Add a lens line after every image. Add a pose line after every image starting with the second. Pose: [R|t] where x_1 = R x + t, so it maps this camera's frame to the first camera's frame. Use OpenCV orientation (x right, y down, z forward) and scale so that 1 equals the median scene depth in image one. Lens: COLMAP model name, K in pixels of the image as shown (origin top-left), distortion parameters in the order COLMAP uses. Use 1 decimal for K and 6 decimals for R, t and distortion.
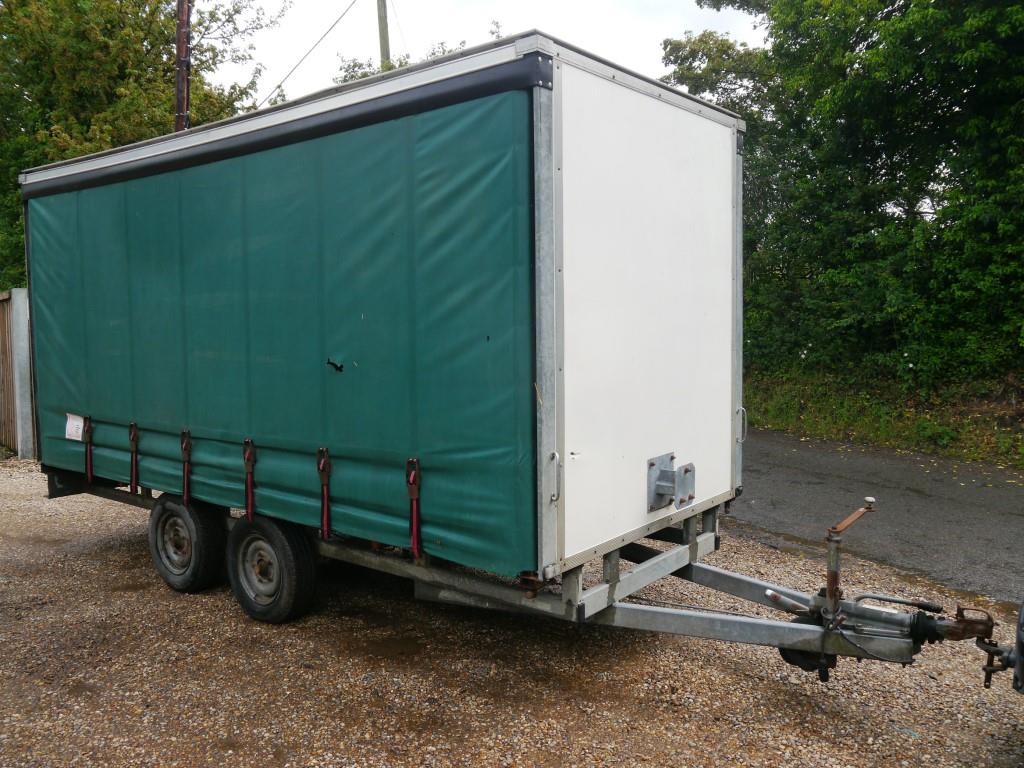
lens RADIAL K [[843.4, 0, 512.0], [0, 843.4, 384.0], [0, 0, 1]] dist [-0.044716, 0.009861]
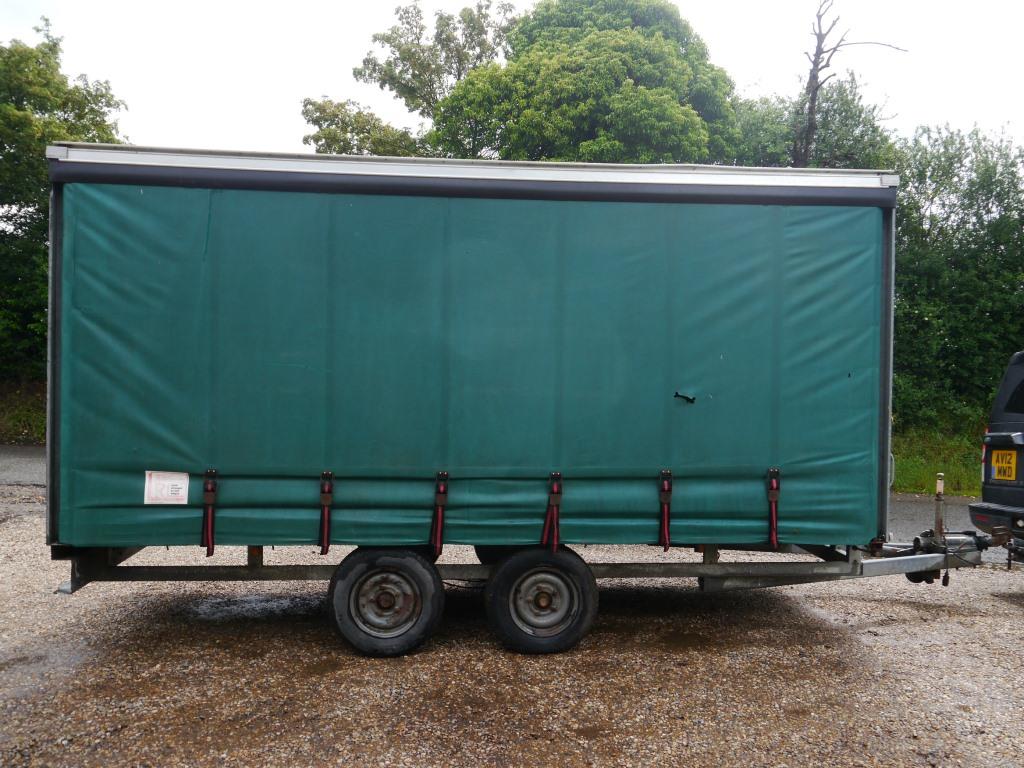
lens RADIAL K [[843.4, 0, 512.0], [0, 843.4, 384.0], [0, 0, 1]] dist [-0.044716, 0.009861]
pose [[0.730973, 0.008186, 0.682357, -1.217120], [0.034935, 0.998168, -0.049399, 0.008155], [-0.681511, 0.059947, 0.729348, 0.319152]]
